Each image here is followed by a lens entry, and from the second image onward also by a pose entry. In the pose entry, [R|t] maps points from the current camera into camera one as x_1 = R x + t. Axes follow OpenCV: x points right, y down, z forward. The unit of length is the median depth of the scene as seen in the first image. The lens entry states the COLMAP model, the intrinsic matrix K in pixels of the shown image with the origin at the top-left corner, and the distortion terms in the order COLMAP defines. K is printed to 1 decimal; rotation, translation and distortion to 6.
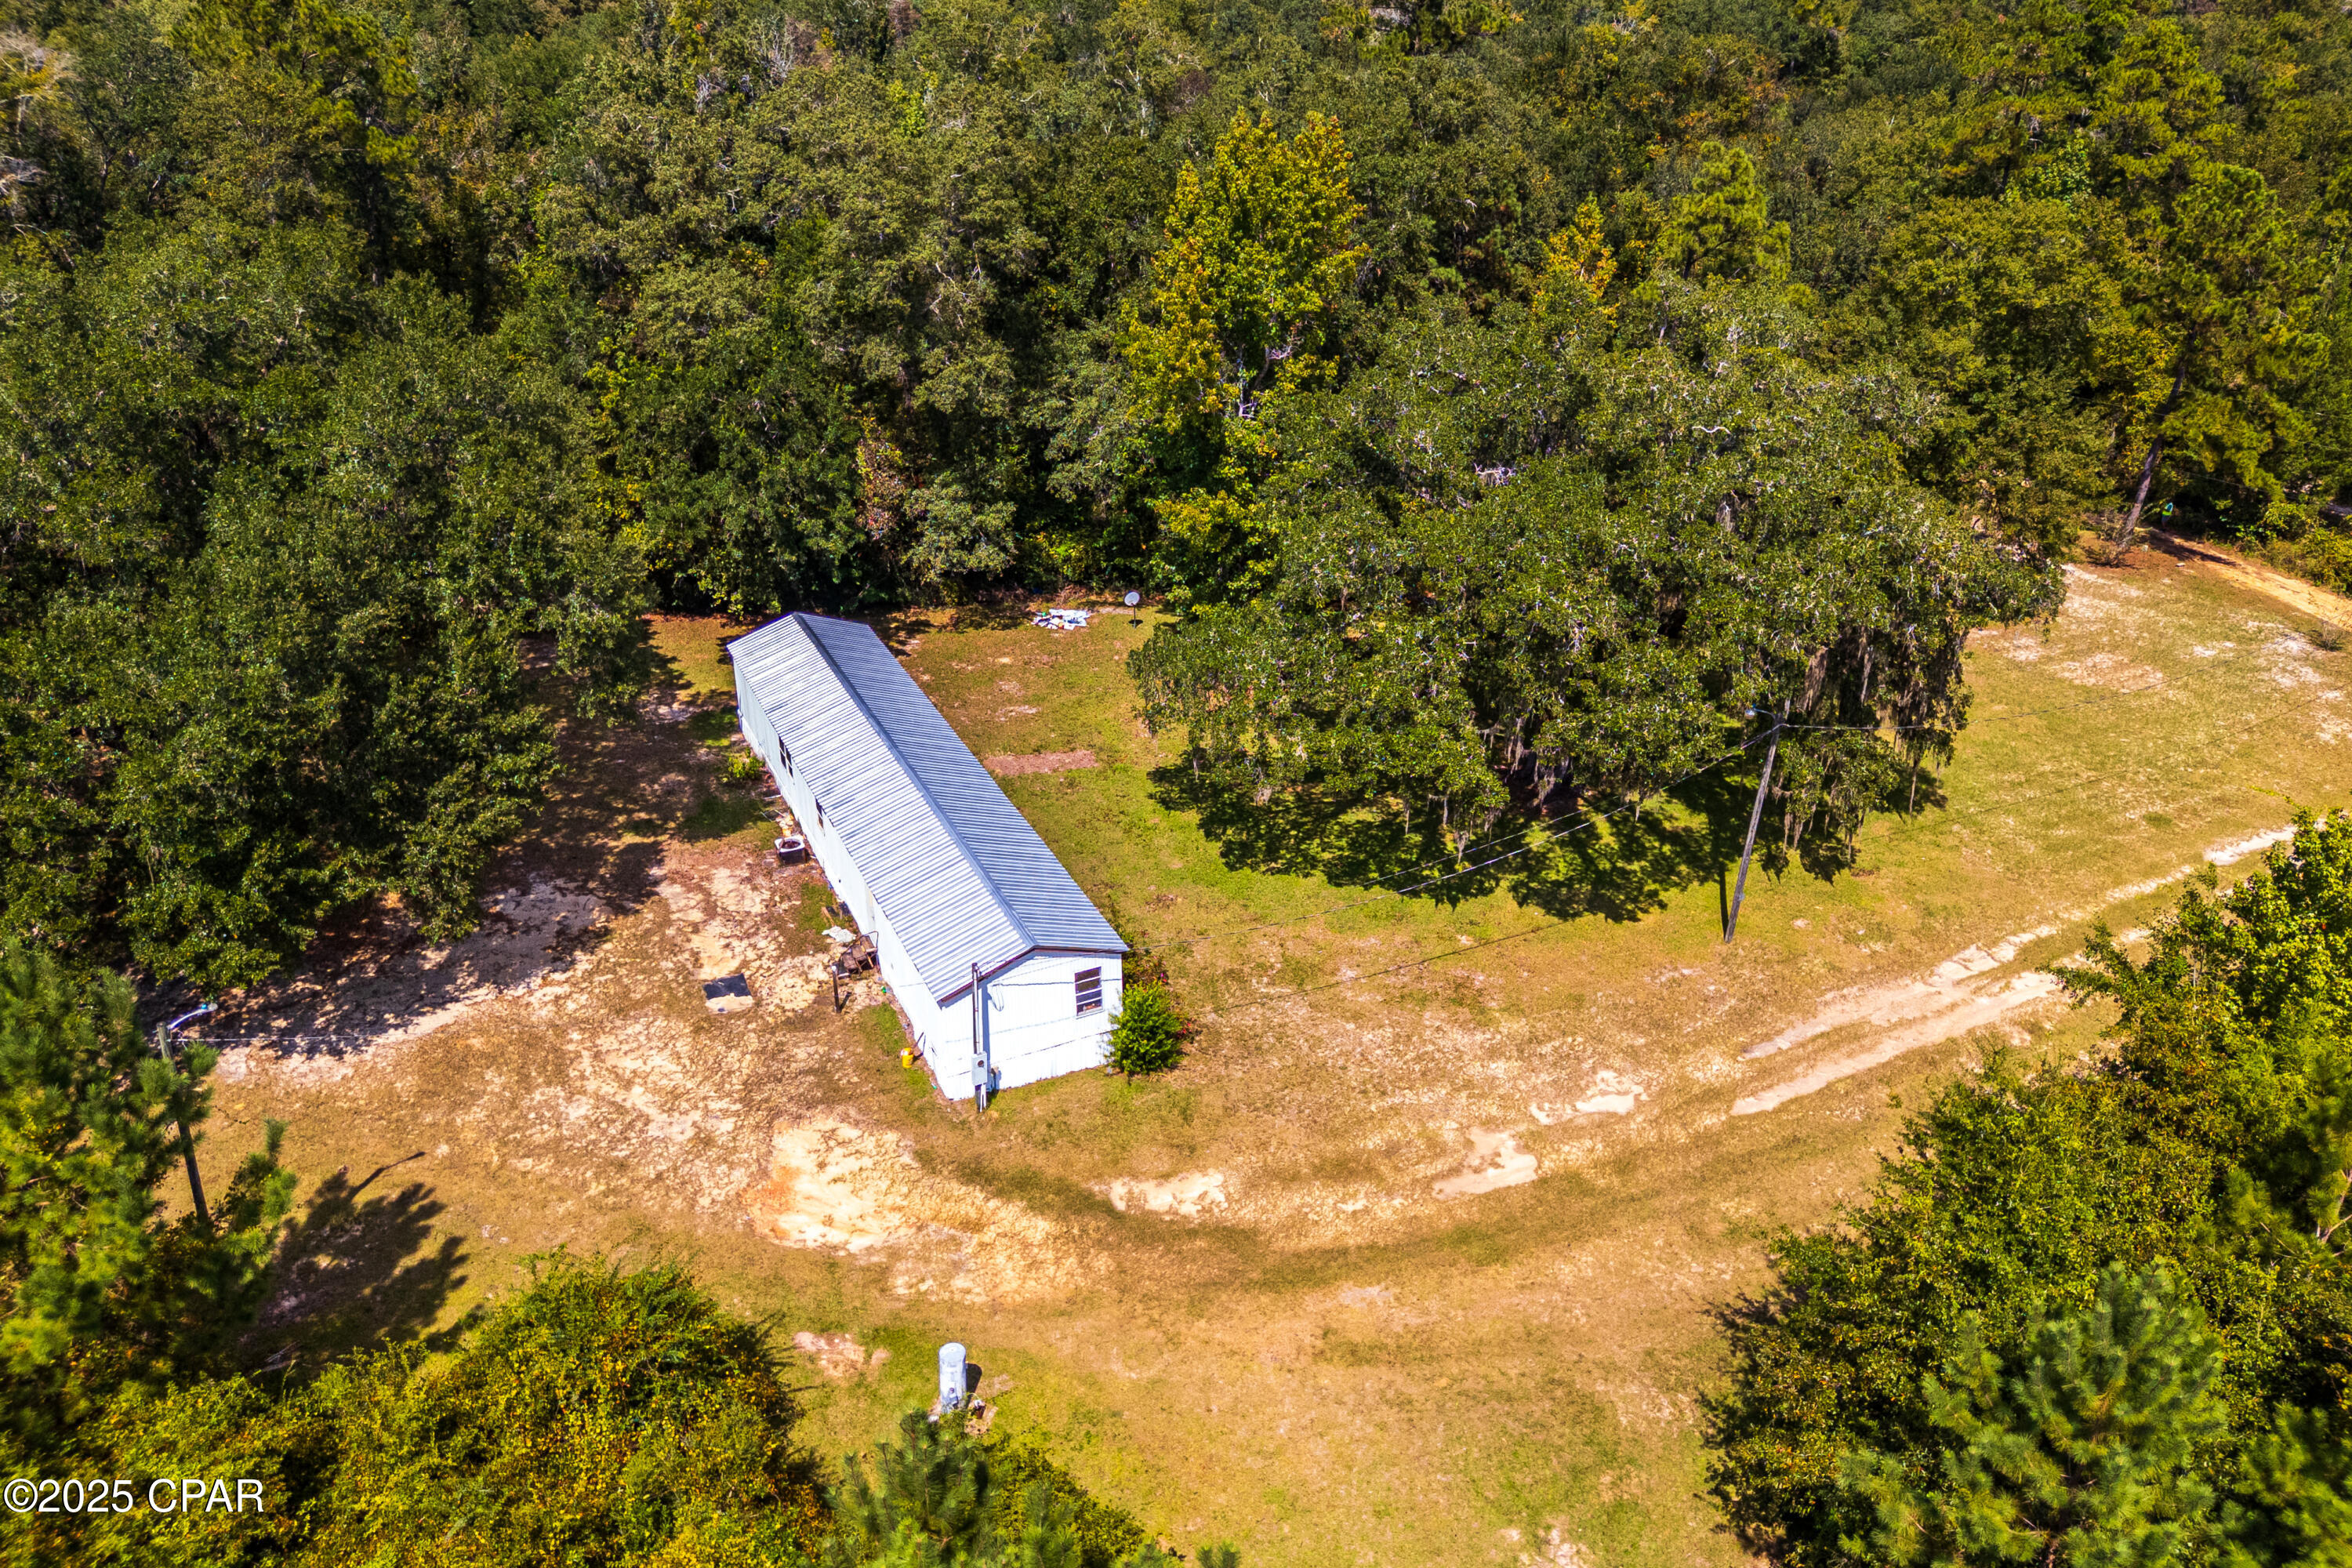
lens RADIAL K [[1767.9, 0, 1186.4], [0, 1767.9, 786.3], [0, 0, 1]] dist [0.050201, -0.049601]
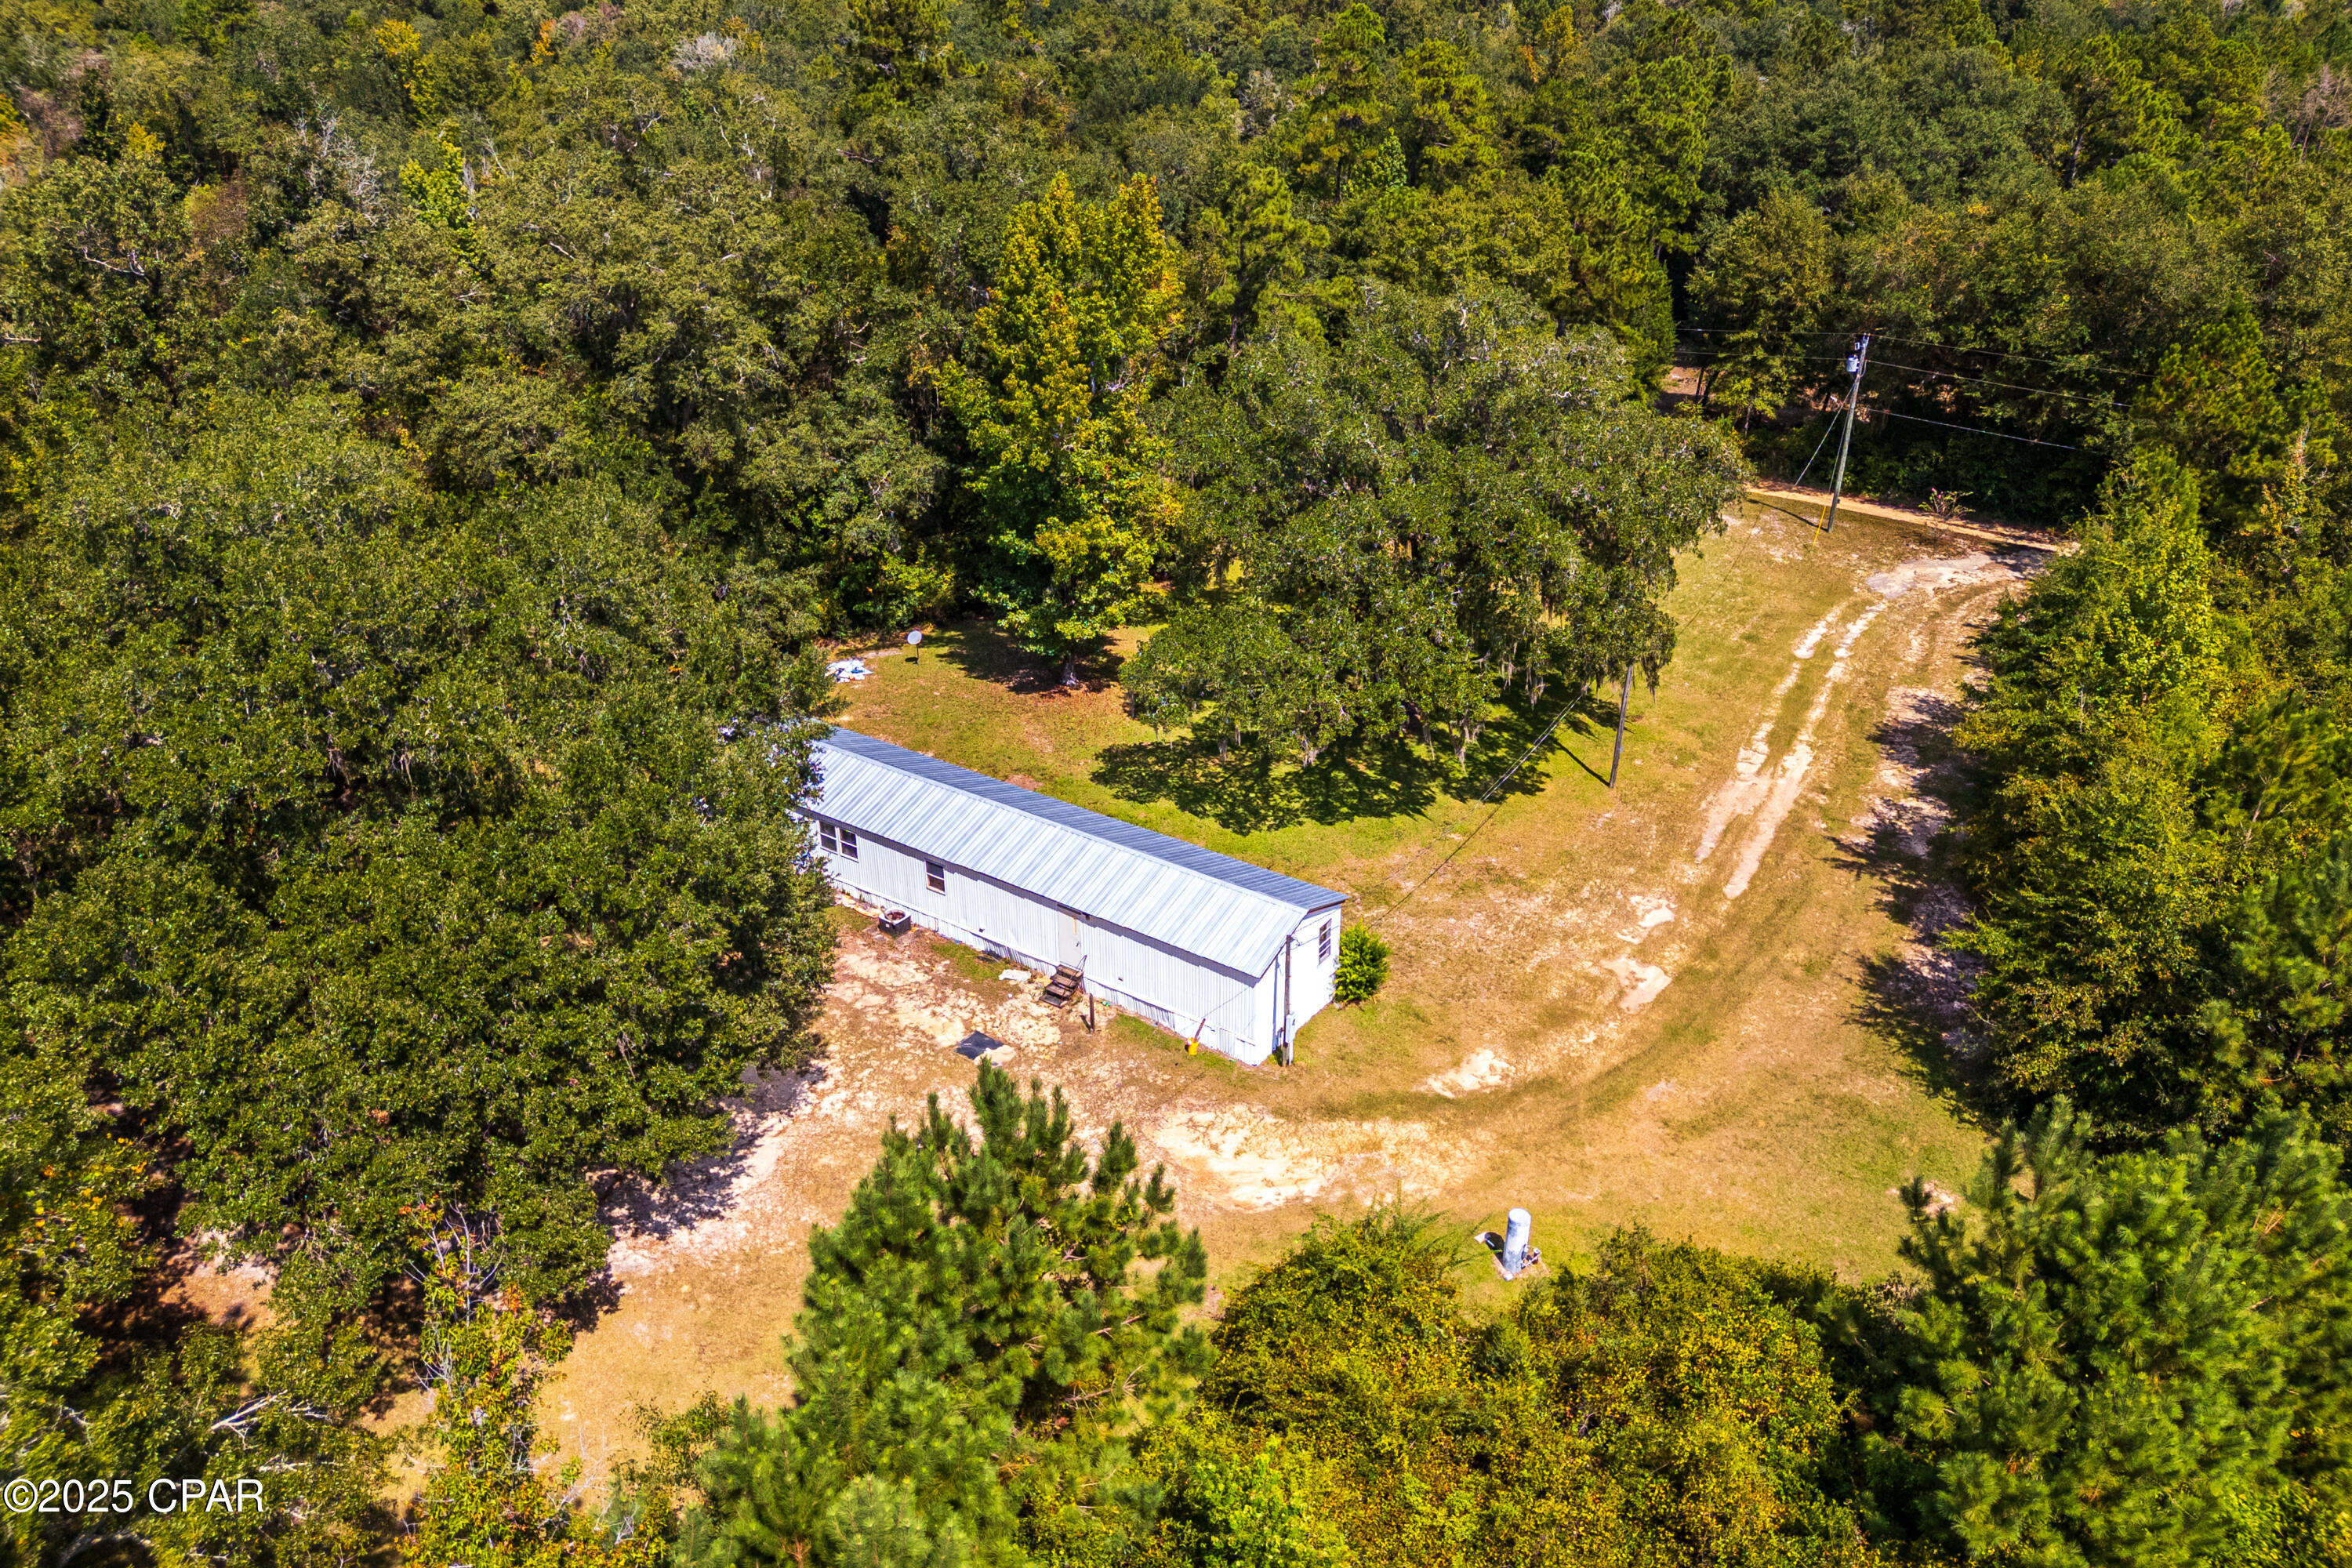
lens RADIAL K [[1767.9, 0, 1186.4], [0, 1767.9, 786.3], [0, 0, 1]] dist [0.050201, -0.049601]
pose [[0.856901, -0.237897, 0.457302, -0.595586], [0.237927, 0.969518, 0.058529, -0.067135], [-0.457286, 0.058651, 0.887384, 0.006463]]
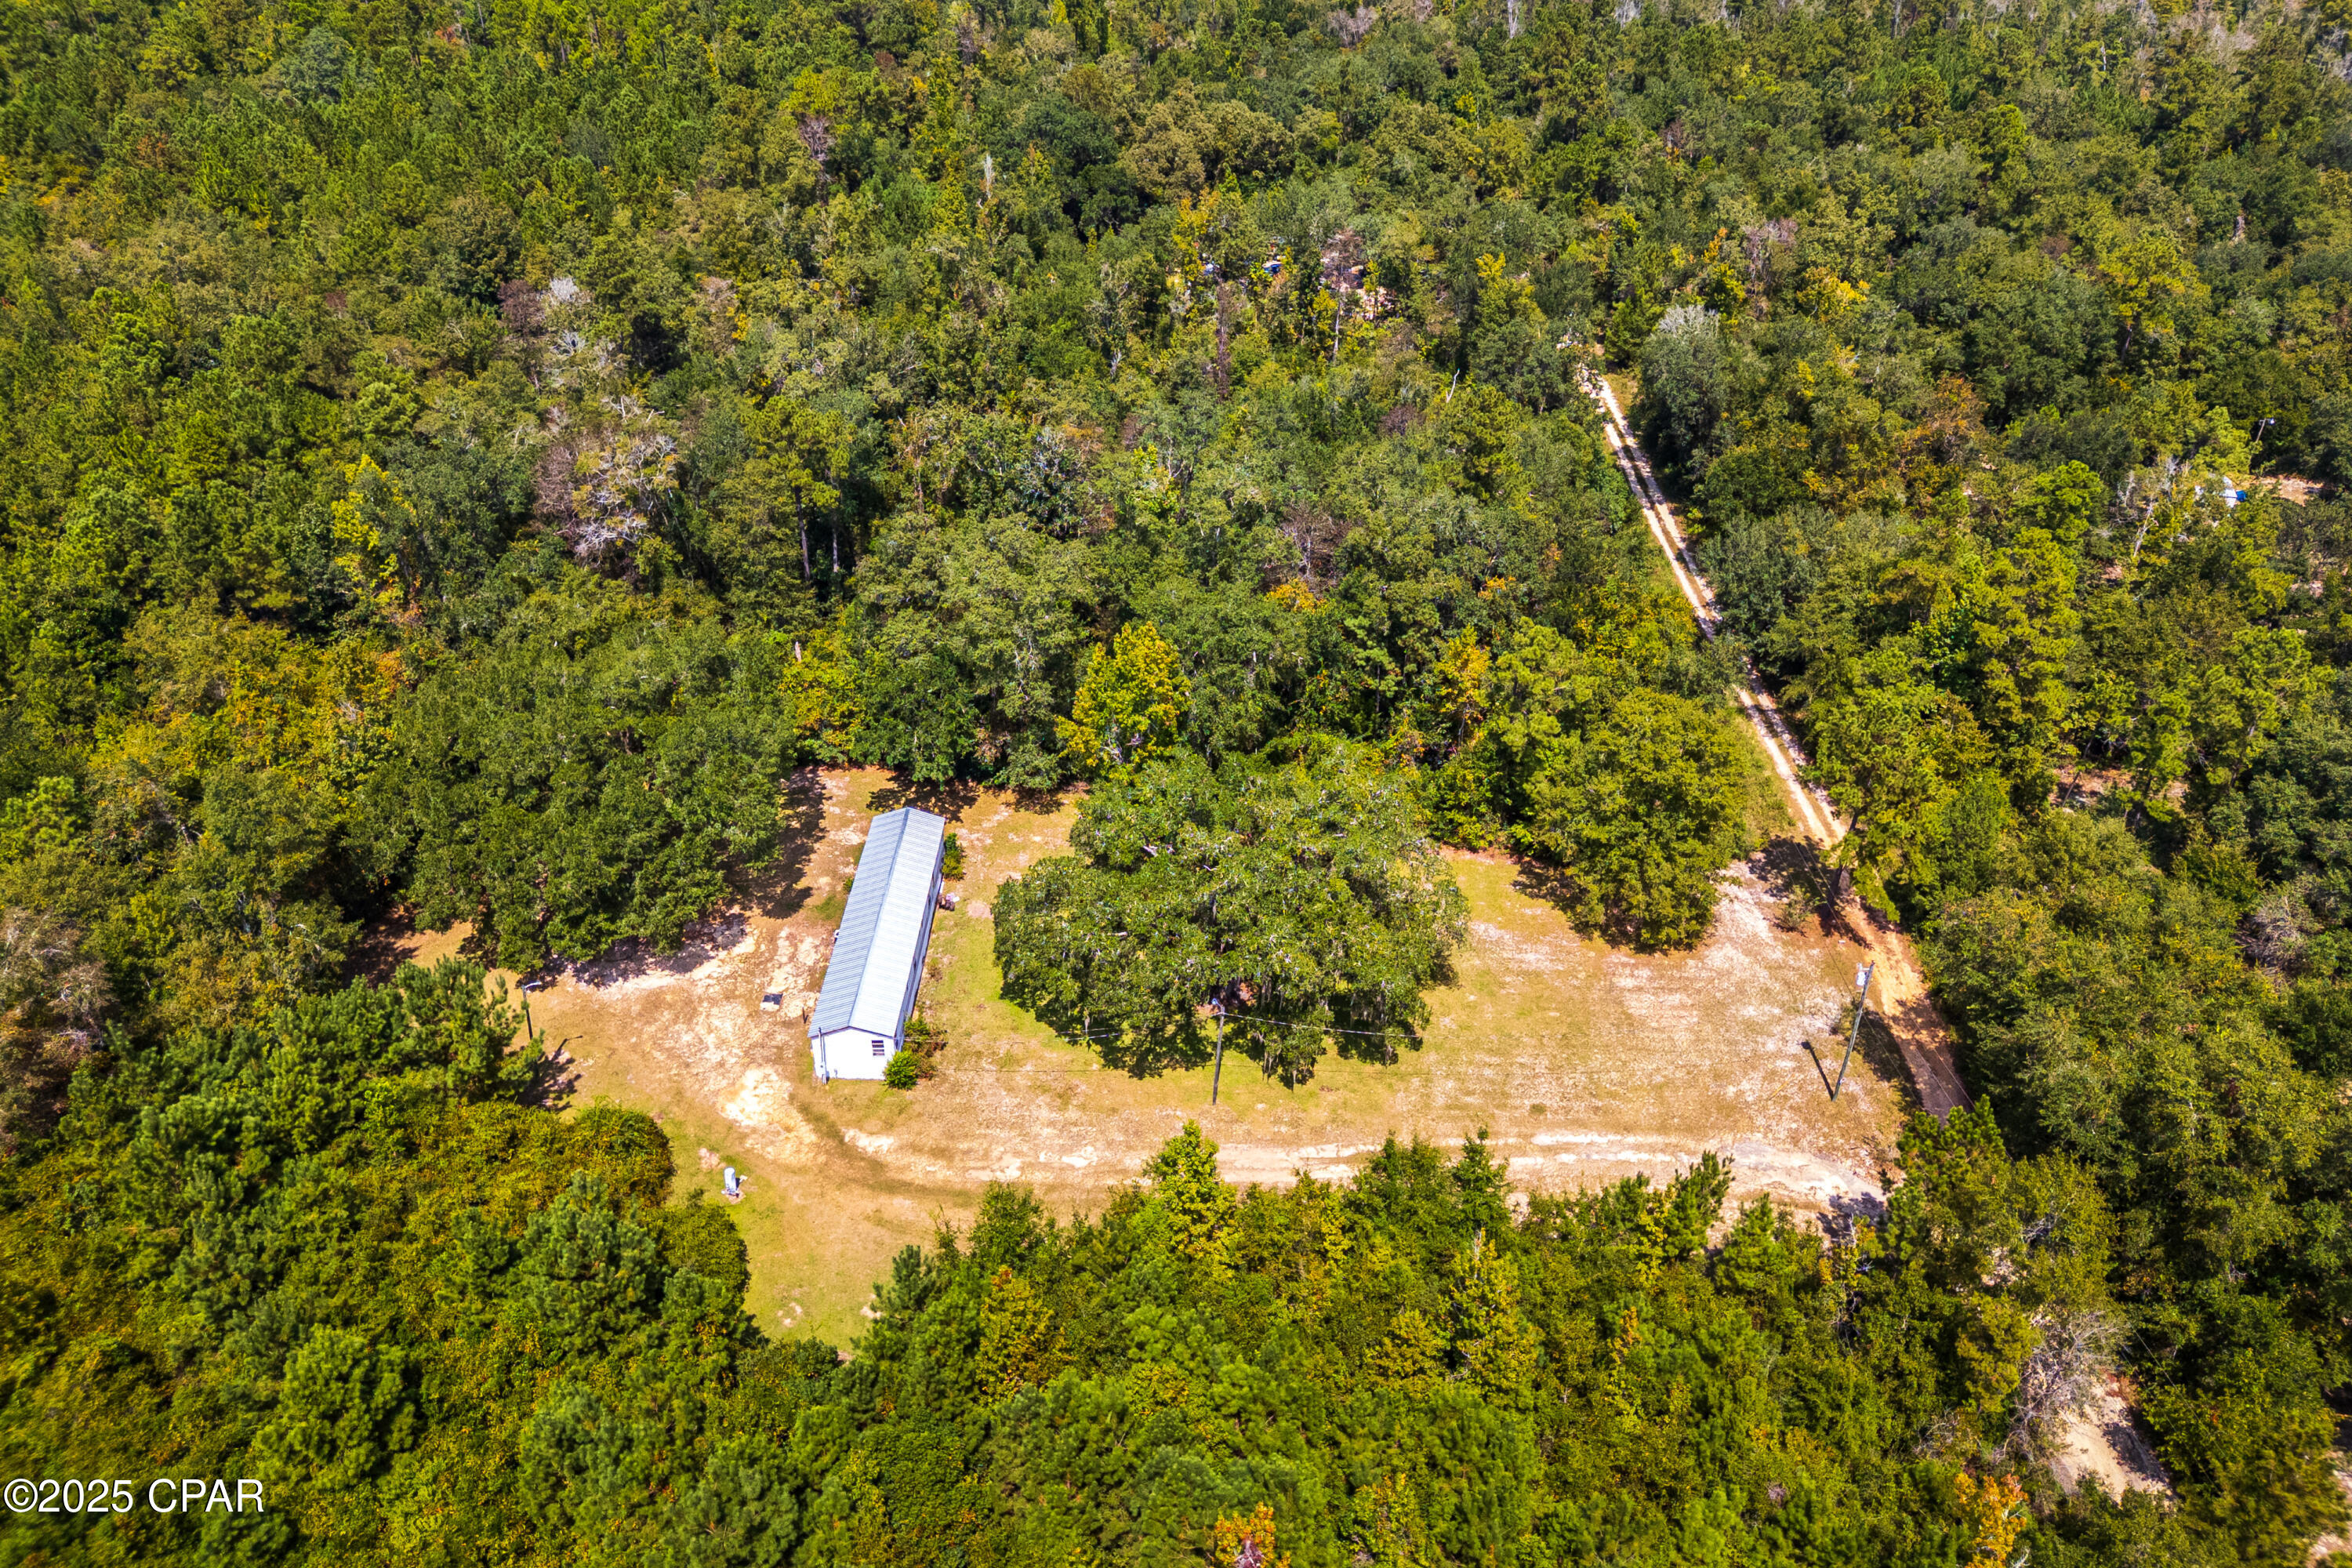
lens RADIAL K [[1767.9, 0, 1186.4], [0, 1767.9, 786.3], [0, 0, 1]] dist [0.050201, -0.049601]
pose [[0.900341, 0.229205, -0.369935, 1.022089], [-0.202335, 0.973067, 0.110457, -0.522438], [0.385289, -0.024598, 0.922468, -0.923424]]
